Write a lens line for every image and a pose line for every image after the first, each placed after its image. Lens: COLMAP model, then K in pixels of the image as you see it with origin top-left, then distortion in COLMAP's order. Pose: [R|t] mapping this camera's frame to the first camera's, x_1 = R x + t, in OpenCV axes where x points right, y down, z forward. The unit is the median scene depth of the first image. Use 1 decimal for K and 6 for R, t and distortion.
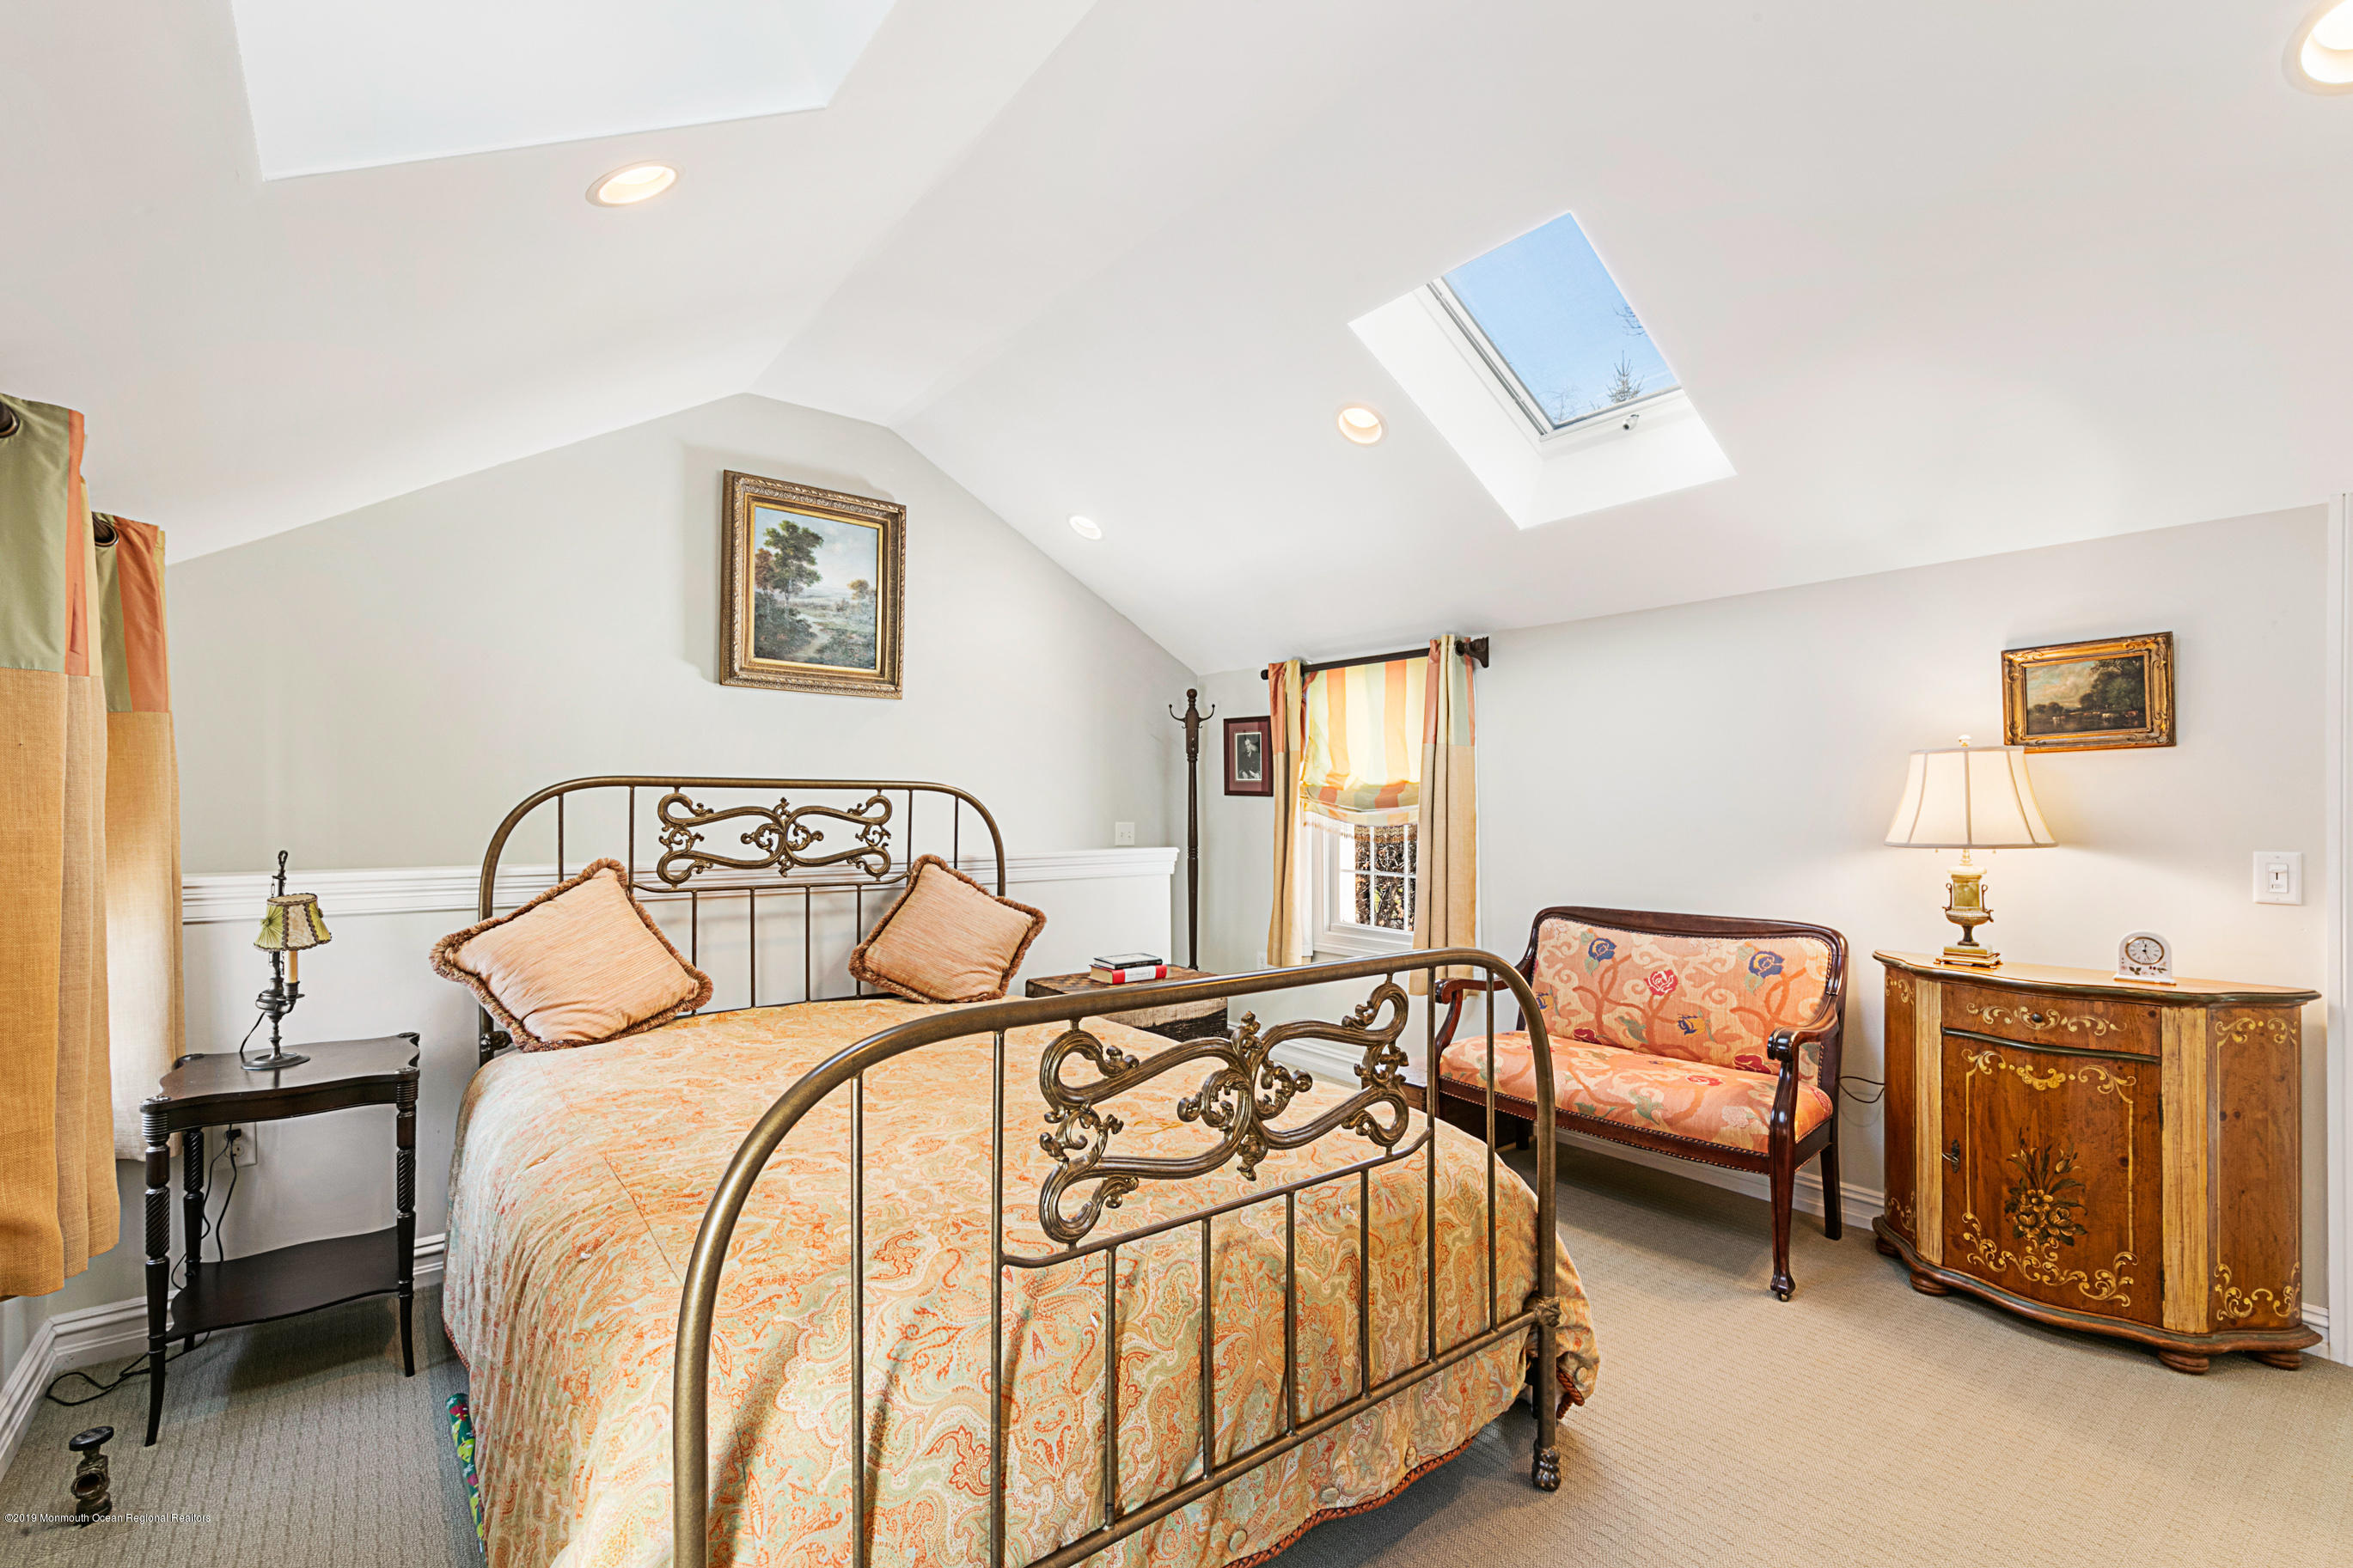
lens RADIAL K [[1019.8, 0, 1168.8], [0, 1019.8, 828.5], [0, 0, 1]] dist [0.001652, 0.000155]
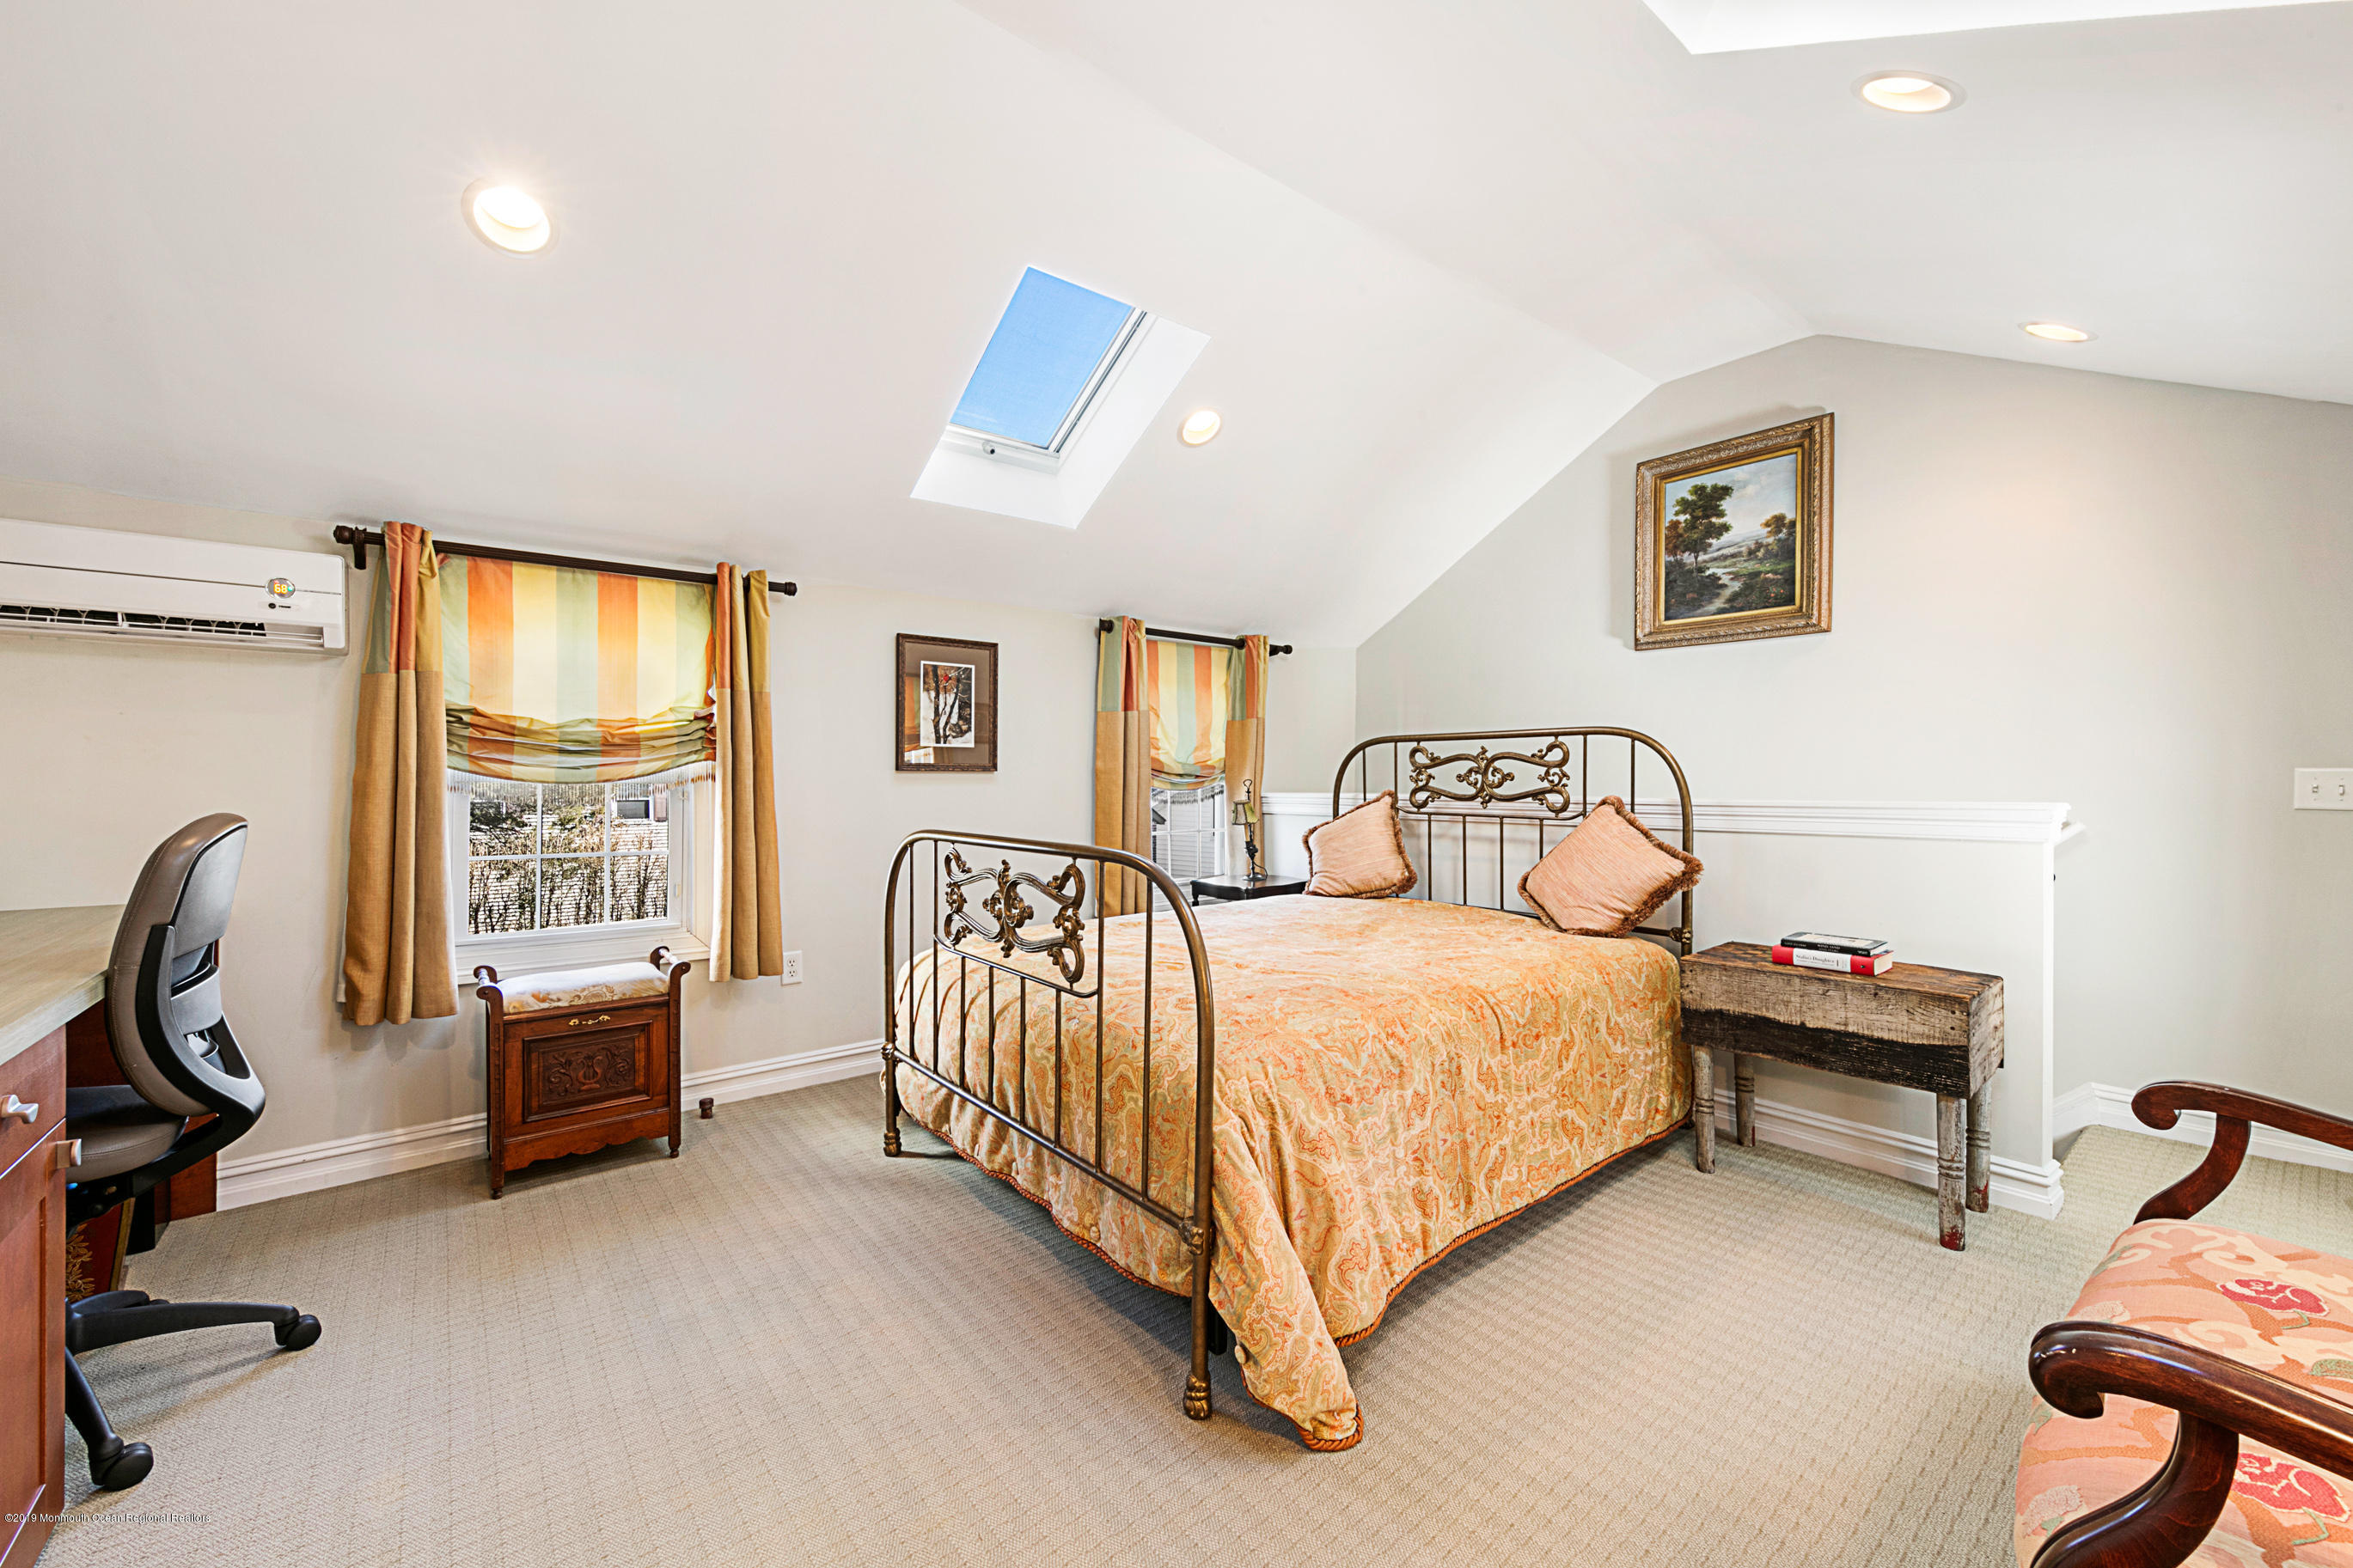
lens RADIAL K [[944.4, 0, 1176.5], [0, 944.4, 784.0], [0, 0, 1]] dist [0.006791, 0.000097]
pose [[0.013981, 0.004228, -0.999893, 0.761590], [-0.016229, 0.999860, 0.004001, 0.017513], [0.999771, 0.016172, 0.014047, 0.569072]]
